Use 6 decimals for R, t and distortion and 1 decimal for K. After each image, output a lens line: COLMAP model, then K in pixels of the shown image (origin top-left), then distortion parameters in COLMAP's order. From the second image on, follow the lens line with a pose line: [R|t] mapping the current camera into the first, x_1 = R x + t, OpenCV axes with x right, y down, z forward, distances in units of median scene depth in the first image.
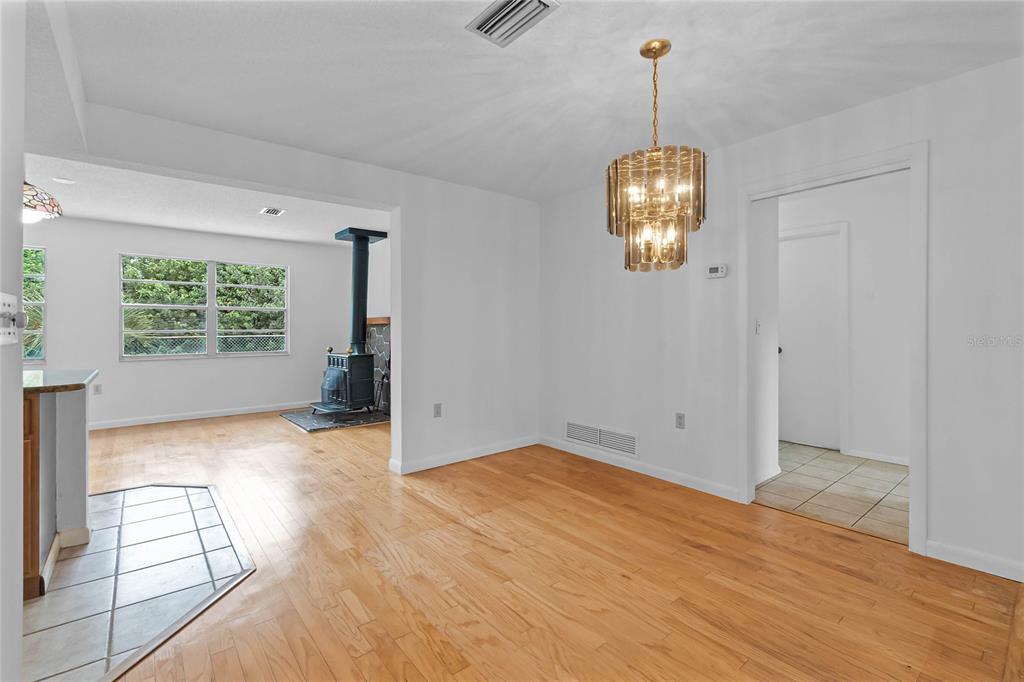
lens RADIAL K [[457.6, 0, 519.9], [0, 457.6, 333.1], [0, 0, 1]] dist [-0.001777, -0.000335]
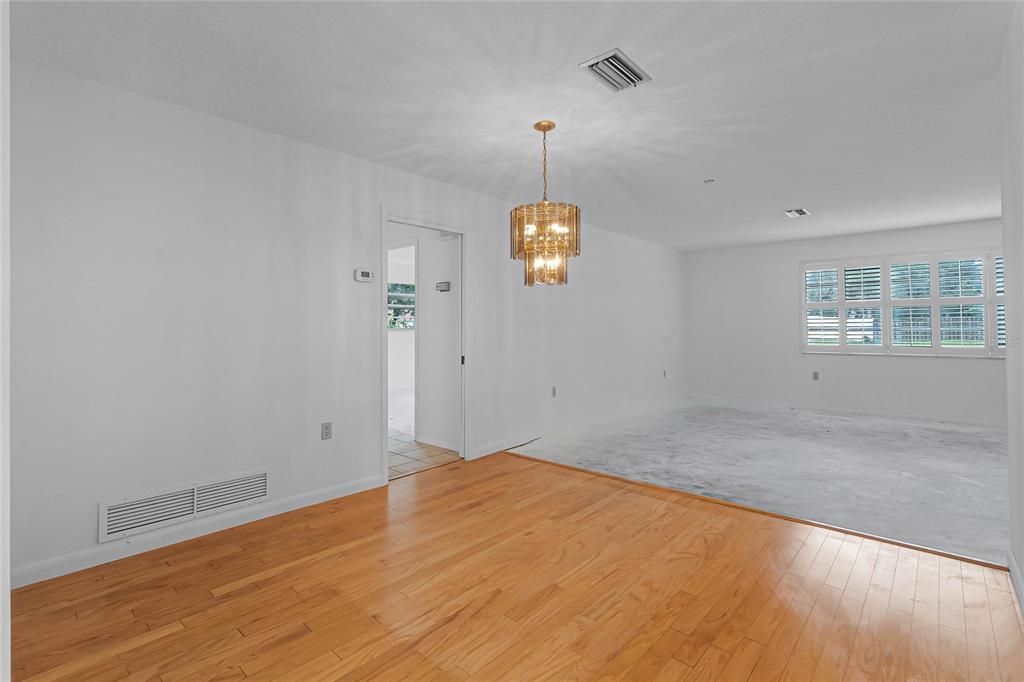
lens RADIAL K [[481.4, 0, 493.3], [0, 481.4, 323.9], [0, 0, 1]] dist [0.001133, 0.000158]
pose [[-0.123525, 0.008965, 0.992301, -0.912694], [0.015457, 0.999855, -0.007109, -0.015651], [-0.992221, 0.014460, -0.123645, 1.098136]]
